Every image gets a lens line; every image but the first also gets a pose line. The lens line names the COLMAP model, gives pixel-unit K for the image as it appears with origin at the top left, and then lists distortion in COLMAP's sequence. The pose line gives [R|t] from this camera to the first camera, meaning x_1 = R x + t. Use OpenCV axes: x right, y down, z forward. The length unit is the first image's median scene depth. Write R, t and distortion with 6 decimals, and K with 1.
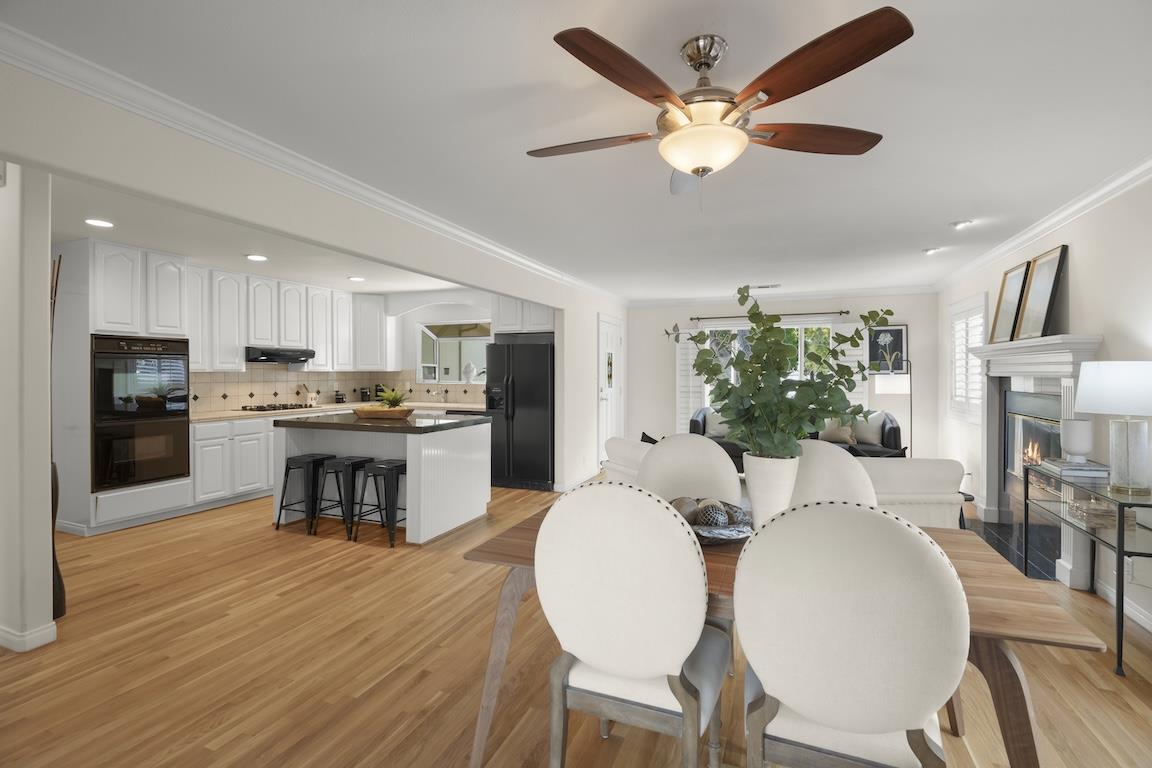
lens RADIAL K [[525.4, 0, 578.2], [0, 525.4, 378.5], [0, 0, 1]] dist [-0.001135, -0.002568]
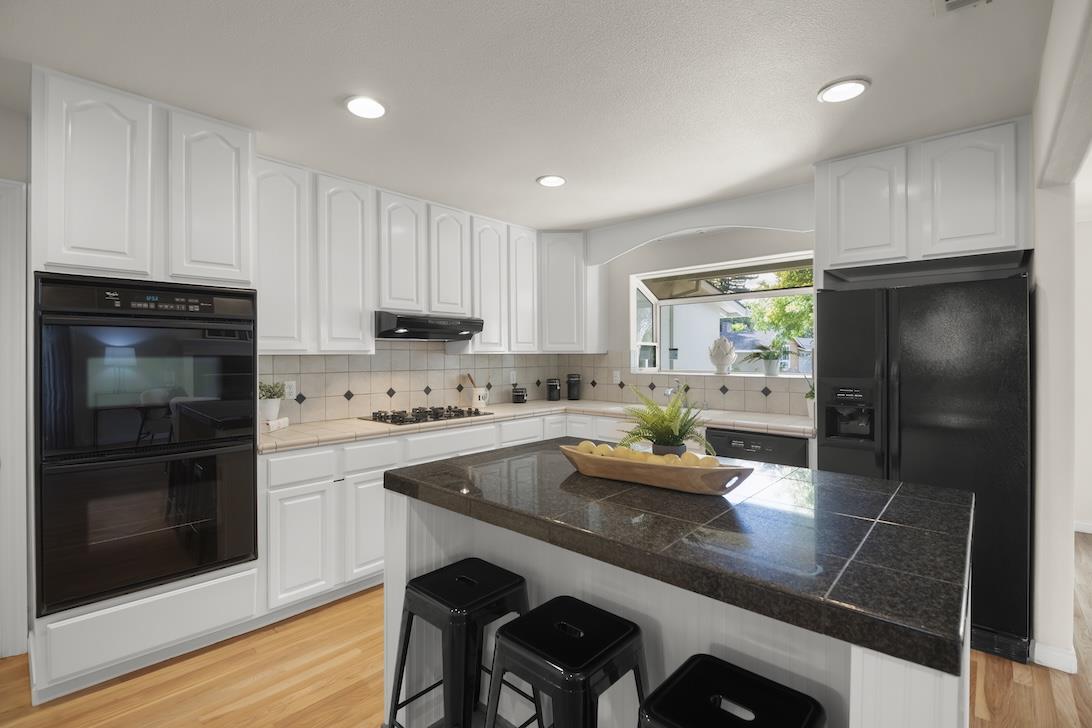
lens RADIAL K [[498.0, 0, 545.5], [0, 498.0, 362.1], [0, 0, 1]] dist [-0.001135, -0.002568]
pose [[0.938004, -0.001160, -0.346623, -0.243528], [0.000743, 0.999999, -0.001336, -0.003253], [0.346624, 0.000996, 0.938004, 0.503755]]
